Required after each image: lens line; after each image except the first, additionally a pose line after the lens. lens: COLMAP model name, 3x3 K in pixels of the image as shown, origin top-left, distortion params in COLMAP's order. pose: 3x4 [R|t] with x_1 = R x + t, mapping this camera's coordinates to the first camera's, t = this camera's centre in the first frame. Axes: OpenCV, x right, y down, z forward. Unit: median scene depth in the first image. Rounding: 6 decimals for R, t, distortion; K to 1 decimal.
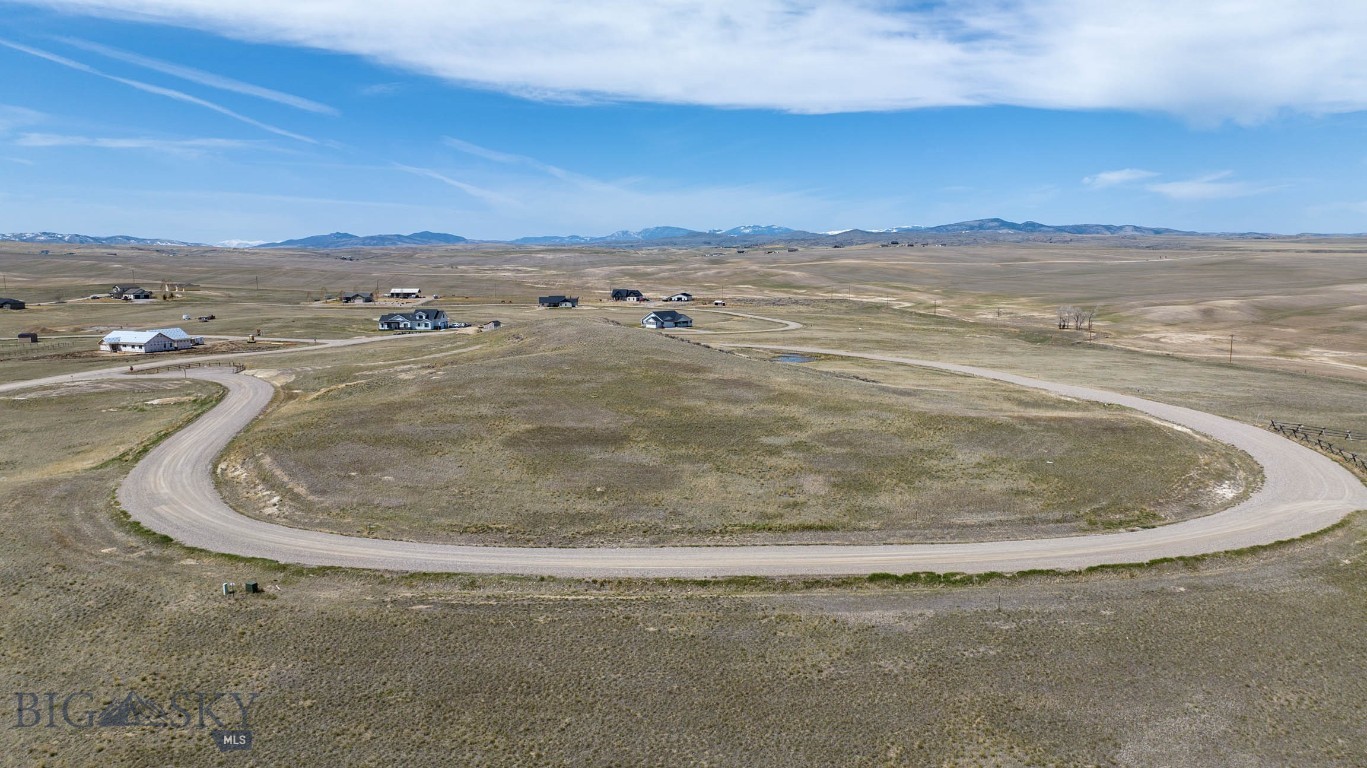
lens RADIAL K [[960.9, 0, 677.4], [0, 960.9, 400.5], [0, 0, 1]] dist [-0.039758, 0.038690]
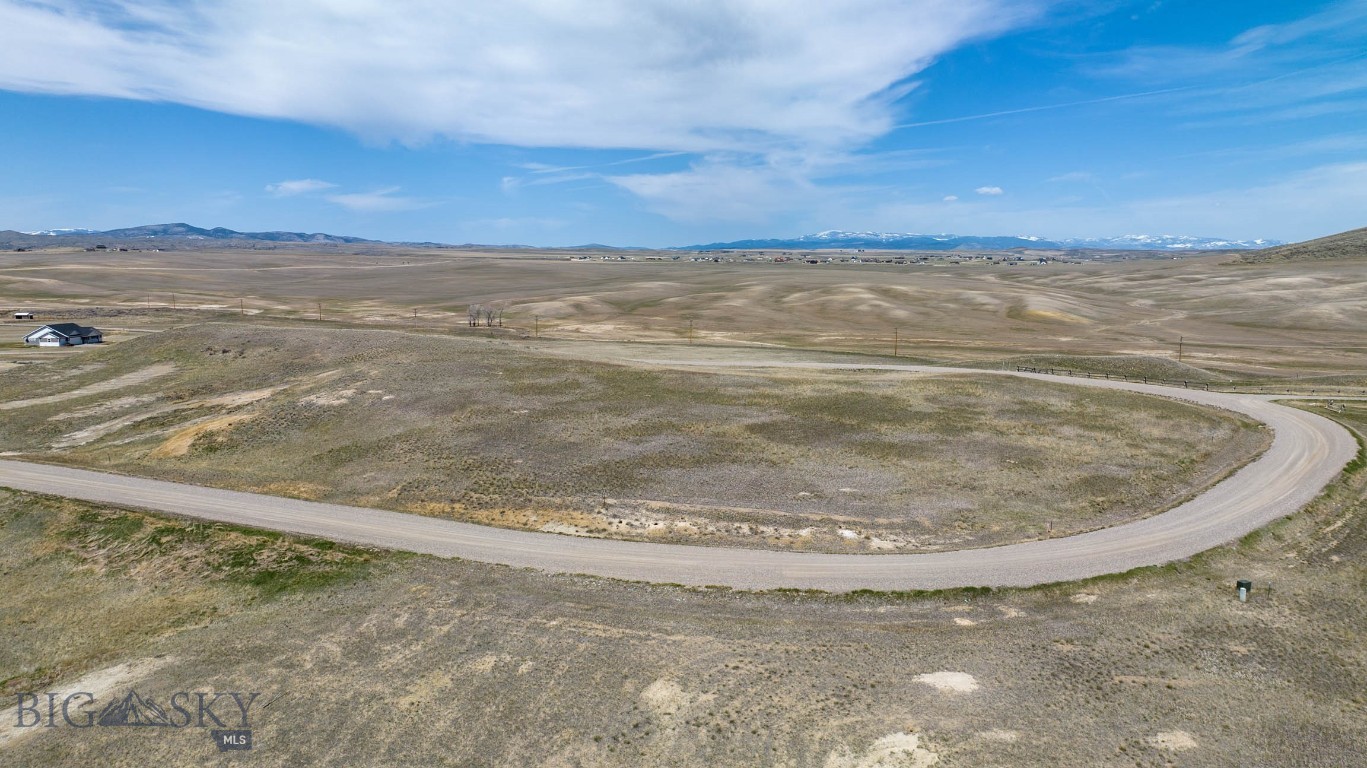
lens RADIAL K [[960.9, 0, 691.9], [0, 960.9, 368.2], [0, 0, 1]] dist [-0.039758, 0.038690]
pose [[0.693509, -0.072043, 0.716837, -0.153246], [0.101120, 0.994872, 0.002157, -0.006229], [-0.713316, 0.070991, 0.697238, 0.080385]]
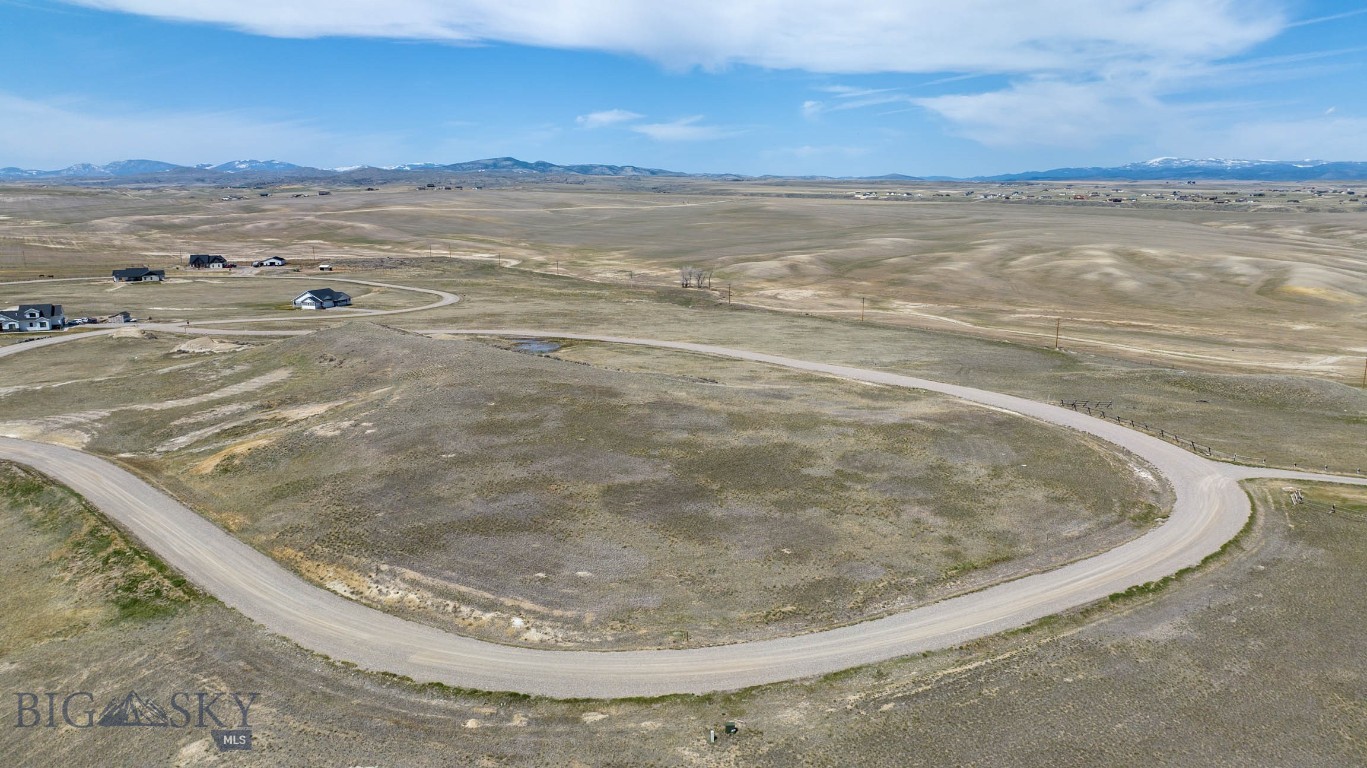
lens RADIAL K [[960.9, 0, 688.1], [0, 960.9, 403.7], [0, 0, 1]] dist [-0.039758, 0.038690]
pose [[0.878978, -0.097233, 0.466844, -0.102355], [0.066263, 0.994398, 0.082350, -0.026271], [-0.472236, -0.041450, 0.880497, 0.013914]]
